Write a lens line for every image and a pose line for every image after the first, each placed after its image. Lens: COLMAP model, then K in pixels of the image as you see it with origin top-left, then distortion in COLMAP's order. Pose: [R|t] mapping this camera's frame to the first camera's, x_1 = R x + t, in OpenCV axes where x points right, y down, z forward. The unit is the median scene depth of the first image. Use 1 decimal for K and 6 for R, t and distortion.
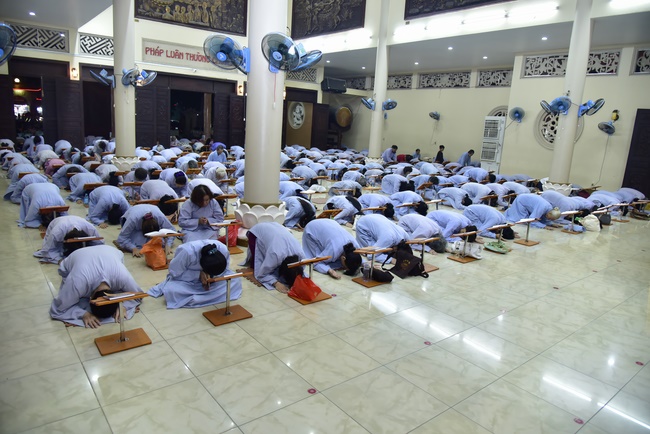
lens RADIAL K [[440.2, 0, 325.0], [0, 440.2, 217.0], [0, 0, 1]] dist [-0.006865, -0.002742]
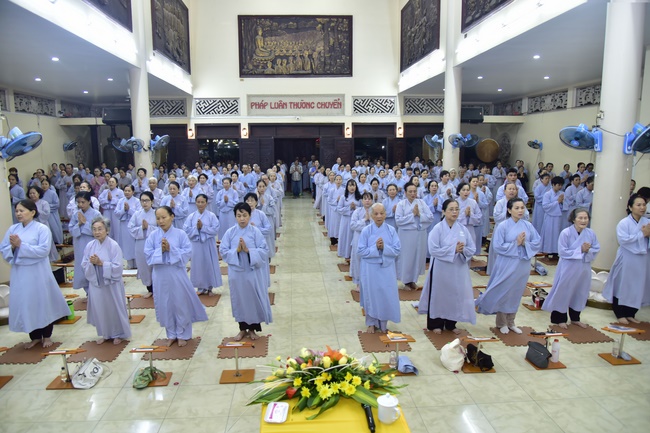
lens RADIAL K [[450.3, 0, 325.0], [0, 450.3, 216.5], [0, 0, 1]] dist [0.001930, -0.000428]
pose [[0.841990, 0.019087, -0.539155, 0.336061], [-0.053444, 0.997409, -0.048153, -0.061671], [0.536839, 0.069359, 0.840829, 0.180971]]
